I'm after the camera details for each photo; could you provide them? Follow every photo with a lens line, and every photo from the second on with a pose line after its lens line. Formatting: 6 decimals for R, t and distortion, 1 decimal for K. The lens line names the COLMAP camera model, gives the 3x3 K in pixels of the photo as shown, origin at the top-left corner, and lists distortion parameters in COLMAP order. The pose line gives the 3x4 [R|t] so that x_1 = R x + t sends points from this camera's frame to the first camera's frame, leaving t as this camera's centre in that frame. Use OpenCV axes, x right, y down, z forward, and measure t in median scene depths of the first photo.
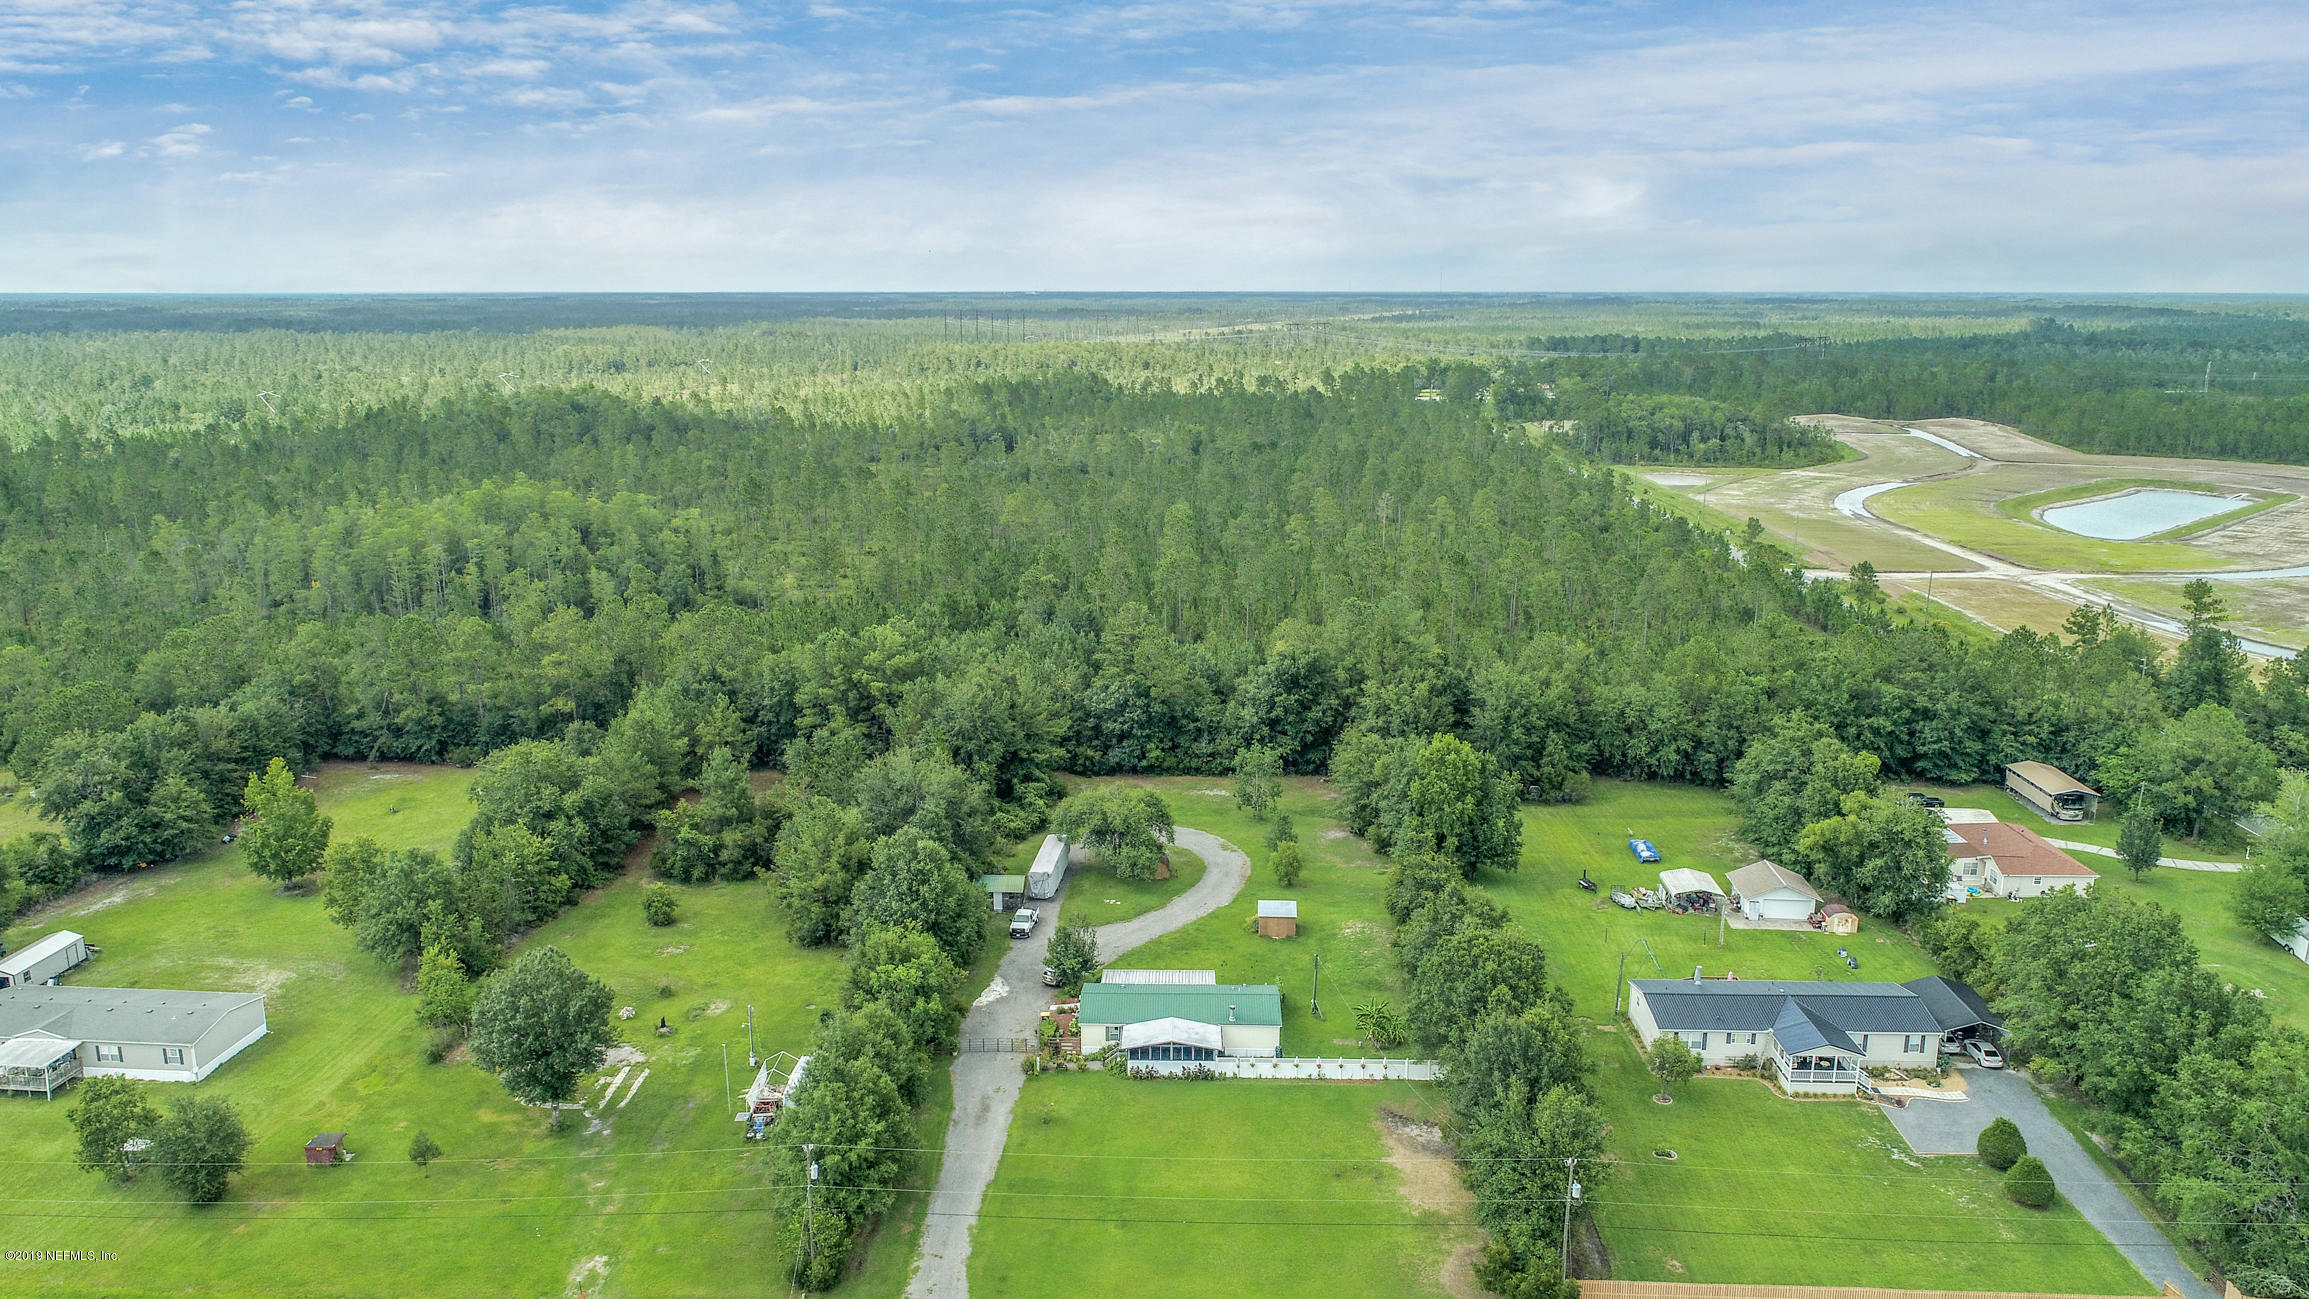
lens RADIAL K [[1597.4, 0, 1154.5], [0, 1597.4, 649.5], [0, 0, 1]] dist [-0.000999, -0.000554]
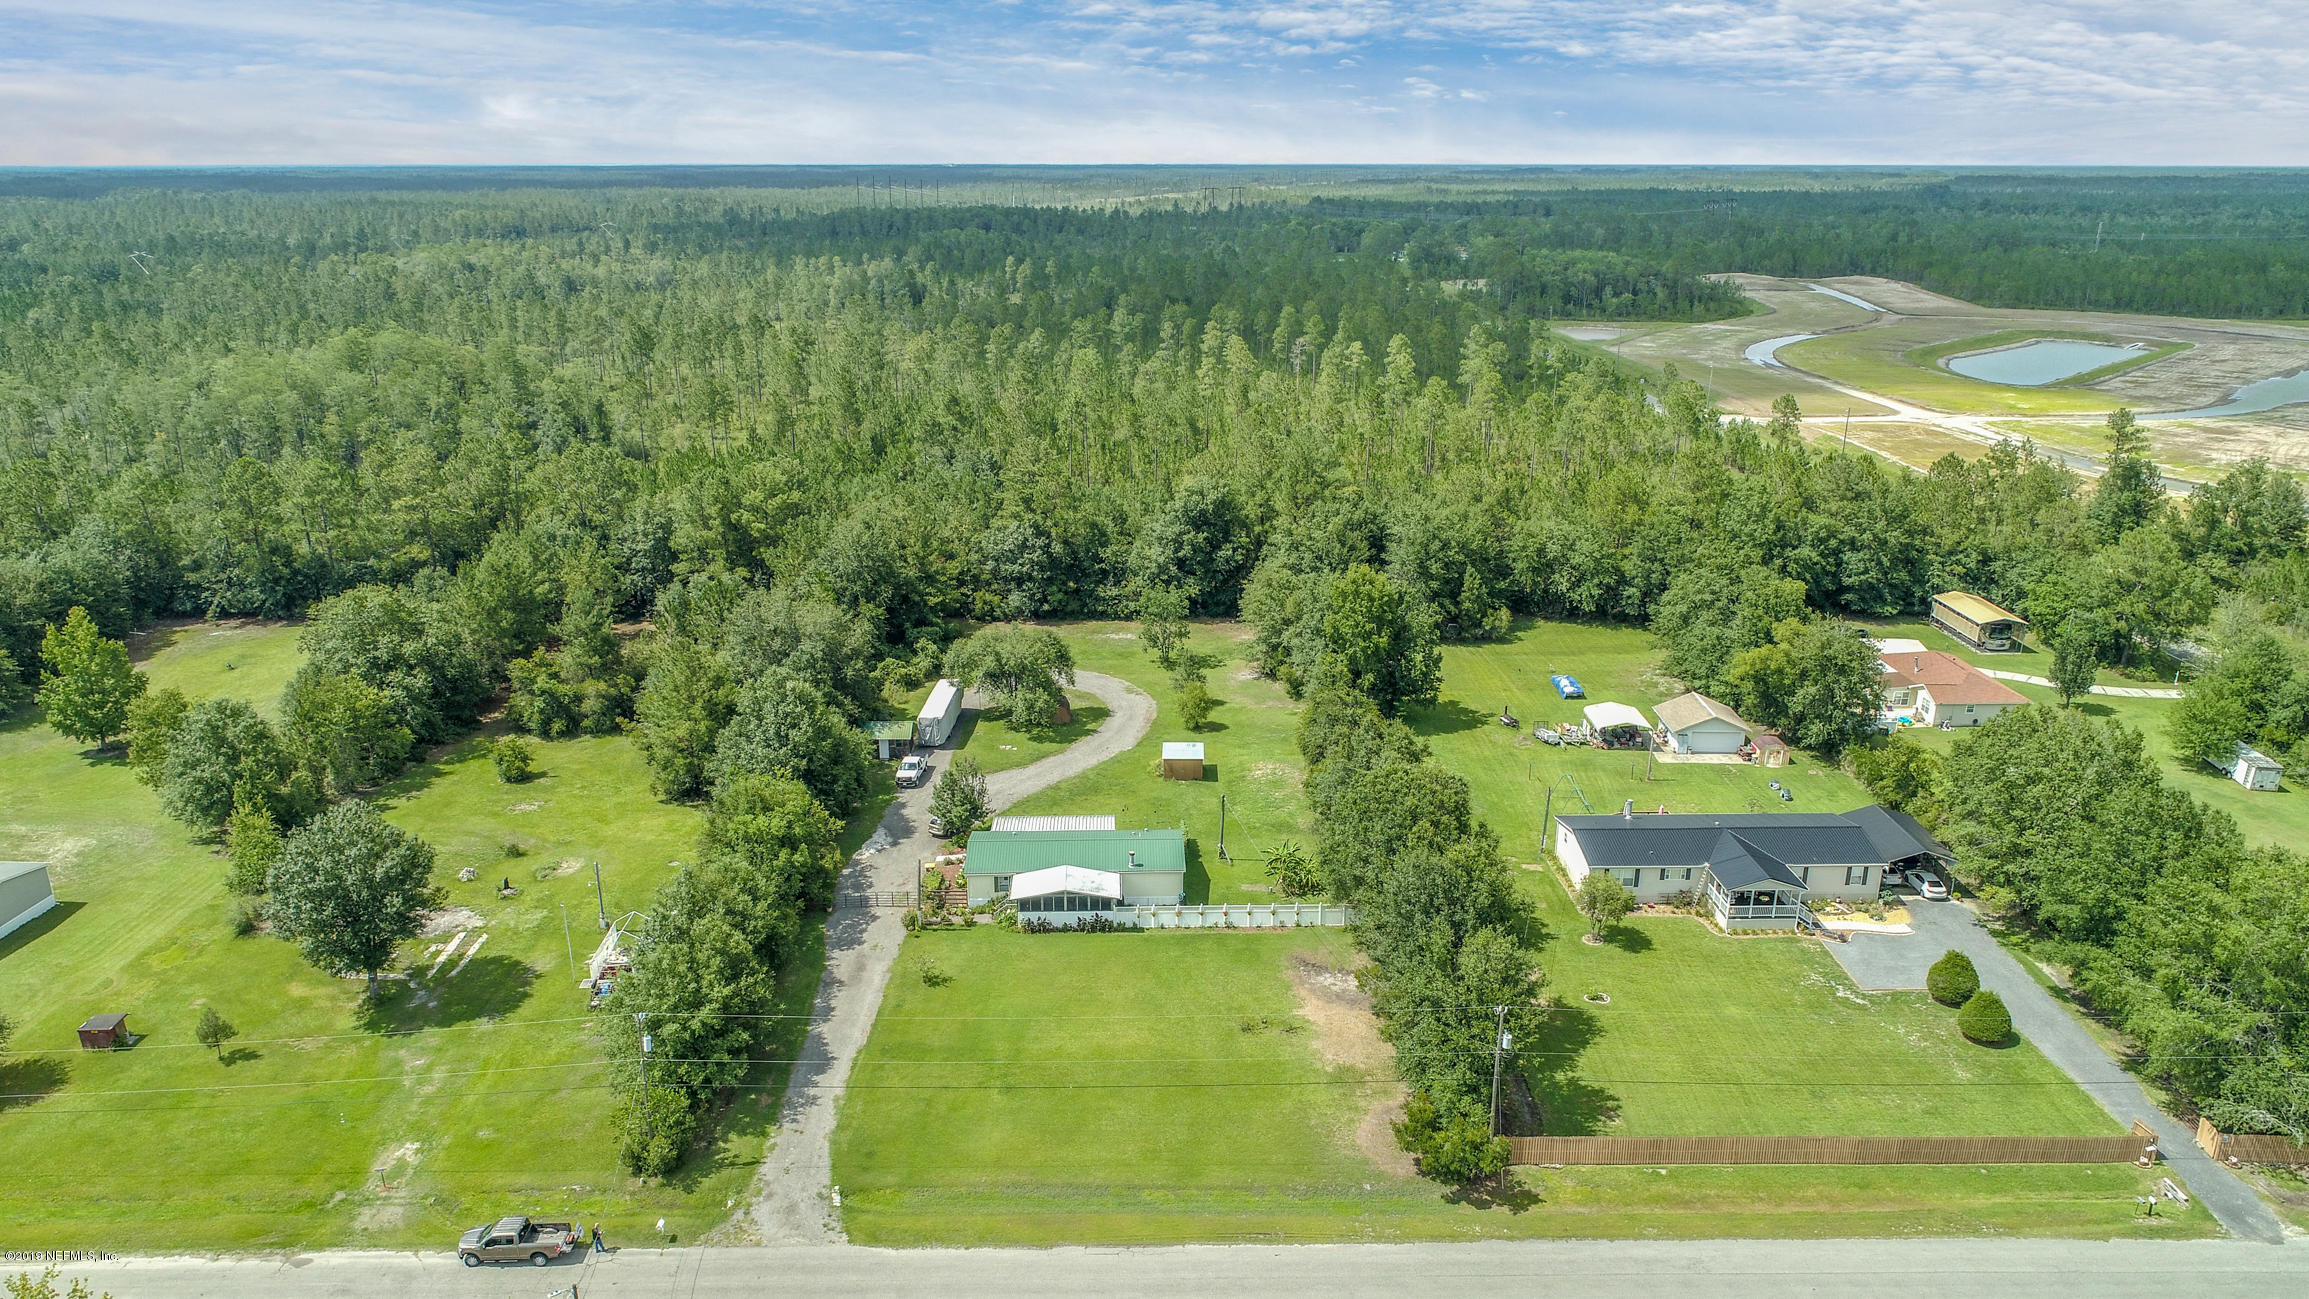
lens RADIAL K [[1555.4, 0, 1156.0], [0, 1555.4, 650.6], [0, 0, 1]] dist [-0.000740, -0.000208]
pose [[0.998677, -0.015029, 0.049180, 0.017087], [0.010944, 0.996547, 0.082309, 0.028559], [-0.050247, -0.081661, 0.995393, 0.097957]]
